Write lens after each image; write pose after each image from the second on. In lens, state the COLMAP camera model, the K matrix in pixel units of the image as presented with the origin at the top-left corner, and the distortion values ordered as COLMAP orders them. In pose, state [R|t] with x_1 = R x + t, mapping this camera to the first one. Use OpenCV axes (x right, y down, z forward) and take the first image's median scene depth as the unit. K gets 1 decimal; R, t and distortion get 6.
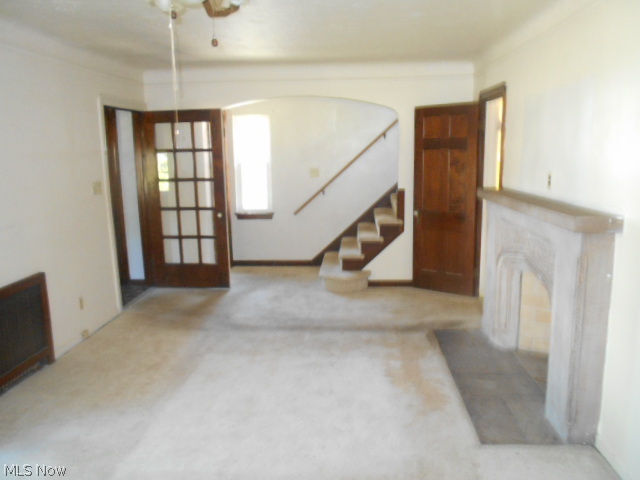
lens RADIAL K [[498.4, 0, 320.0], [0, 498.4, 240.0], [0, 0, 1]] dist [-0.008786, -0.008856]
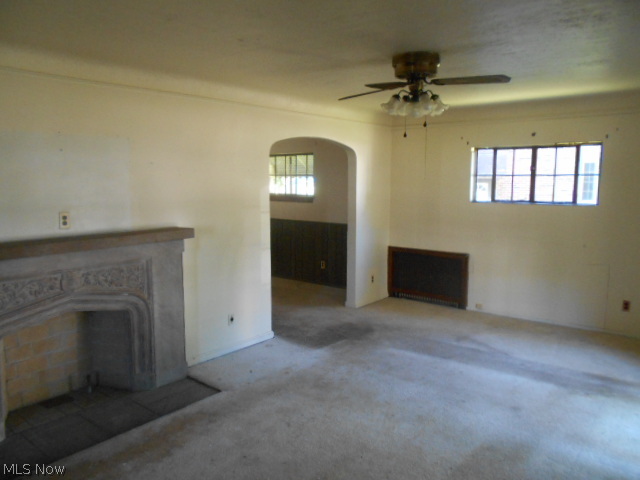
lens RADIAL K [[498.4, 0, 320.0], [0, 498.4, 240.0], [0, 0, 1]] dist [-0.008786, -0.008856]
pose [[-0.820795, -0.054908, 0.568578, -0.589633], [0.113495, 0.959849, 0.256533, -0.291406], [-0.559835, 0.275092, -0.781607, 1.538962]]
